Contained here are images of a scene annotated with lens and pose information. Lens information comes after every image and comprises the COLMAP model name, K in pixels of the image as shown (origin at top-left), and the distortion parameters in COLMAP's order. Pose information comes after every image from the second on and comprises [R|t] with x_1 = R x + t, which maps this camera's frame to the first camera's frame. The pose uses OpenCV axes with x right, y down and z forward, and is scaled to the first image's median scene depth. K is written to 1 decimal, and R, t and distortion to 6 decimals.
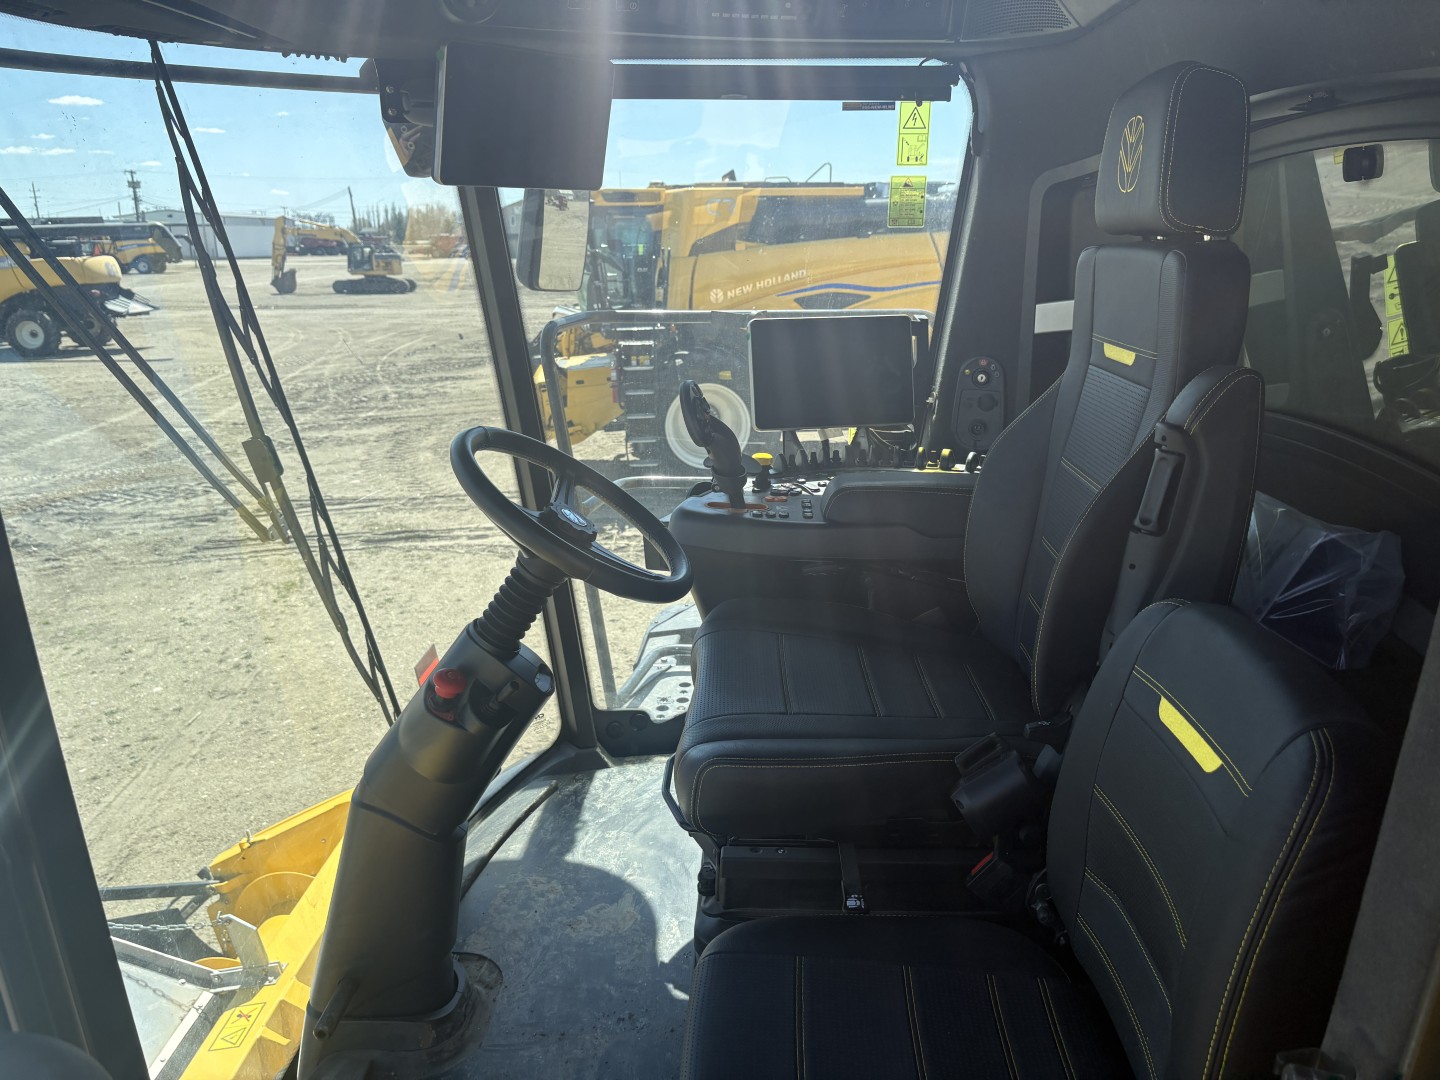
lens RADIAL K [[1098.1, 0, 726.1], [0, 1098.1, 514.8], [0, 0, 1]] dist [0.000110, 0.045658]
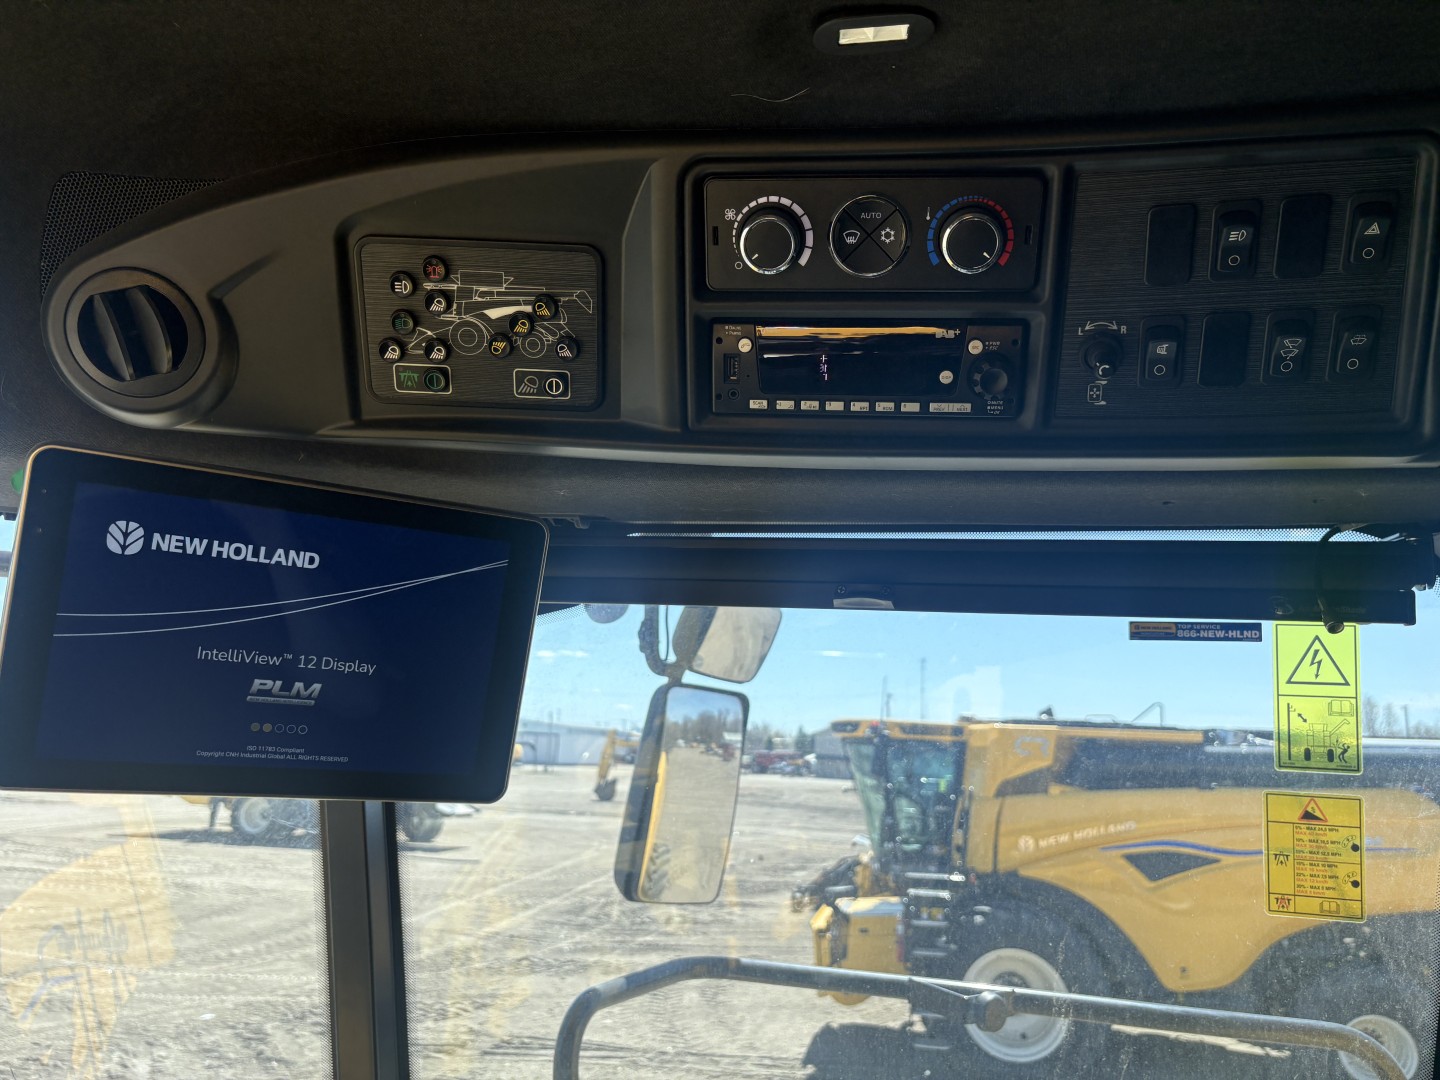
lens RADIAL K [[1101.2, 0, 737.7], [0, 1101.2, 570.8], [0, 0, 1]] dist [0.004093, 0.002367]
pose [[0.960946, 0.008817, -0.276596, 0.013048], [-0.120156, 0.913658, -0.388320, -0.034648], [0.249290, 0.406389, 0.879035, 0.096123]]
